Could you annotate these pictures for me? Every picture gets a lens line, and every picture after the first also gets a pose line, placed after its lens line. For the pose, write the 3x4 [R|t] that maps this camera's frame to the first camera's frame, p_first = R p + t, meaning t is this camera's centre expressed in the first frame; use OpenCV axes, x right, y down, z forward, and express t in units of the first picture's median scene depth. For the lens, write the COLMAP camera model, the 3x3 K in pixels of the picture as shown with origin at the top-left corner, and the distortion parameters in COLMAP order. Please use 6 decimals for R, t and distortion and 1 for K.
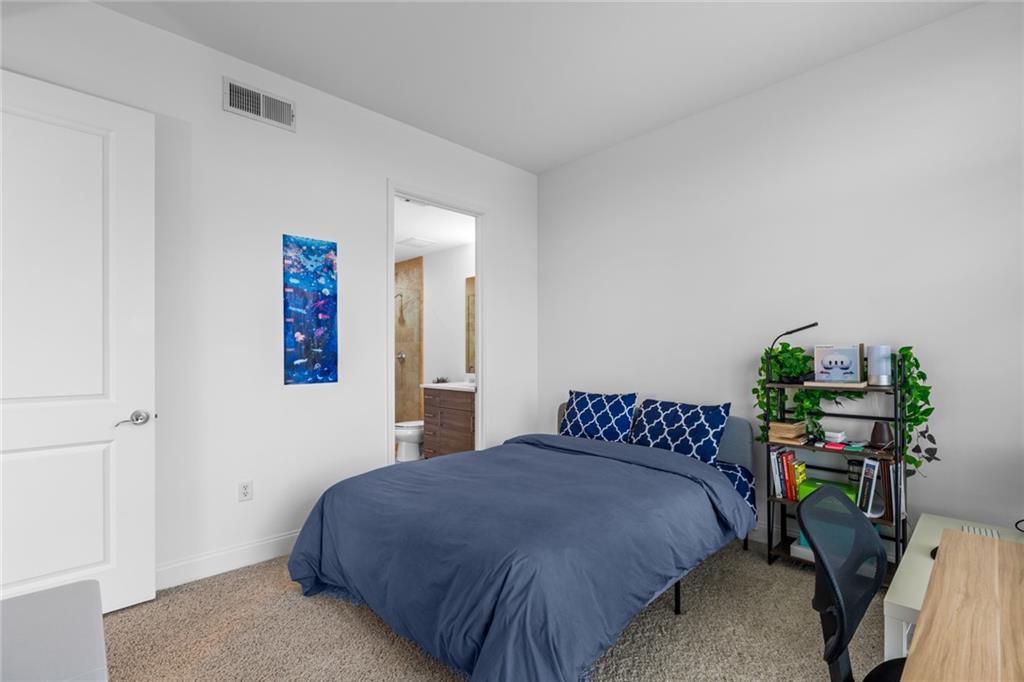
lens RADIAL K [[465.1, 0, 515.4], [0, 465.1, 345.8], [0, 0, 1]] dist [-0.008634, 0.000965]
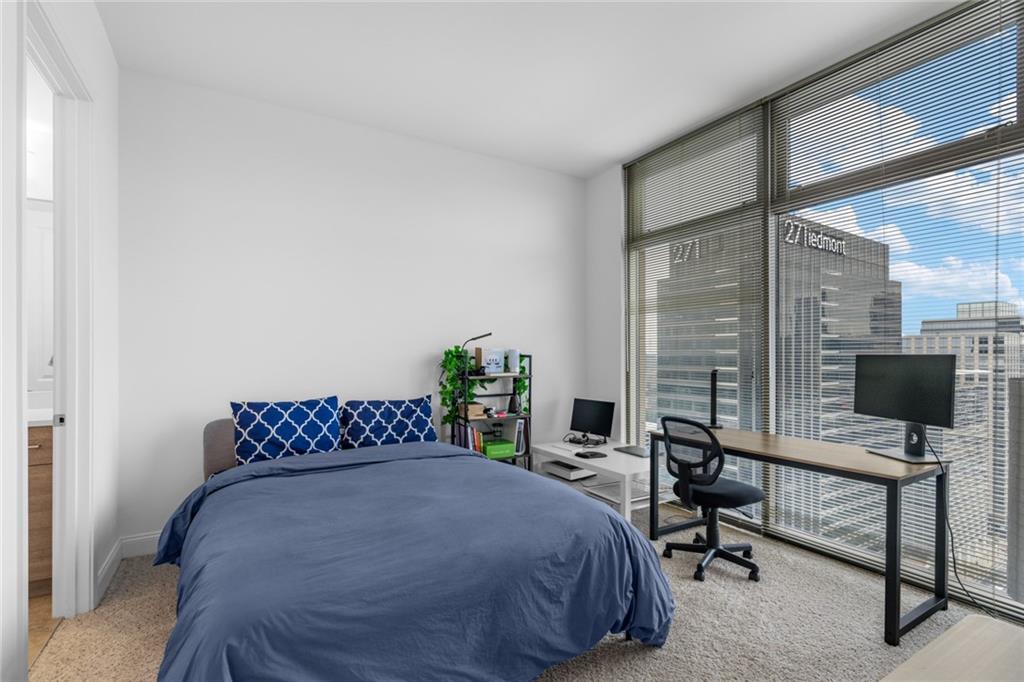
lens RADIAL K [[465.1, 0, 516.6], [0, 465.1, 349.8], [0, 0, 1]] dist [-0.008634, 0.000965]
pose [[0.222085, 0.015252, 0.974908, -0.451631], [-0.017322, 0.999782, -0.011695, 0.010996], [-0.974873, -0.014290, 0.222301, 0.347199]]
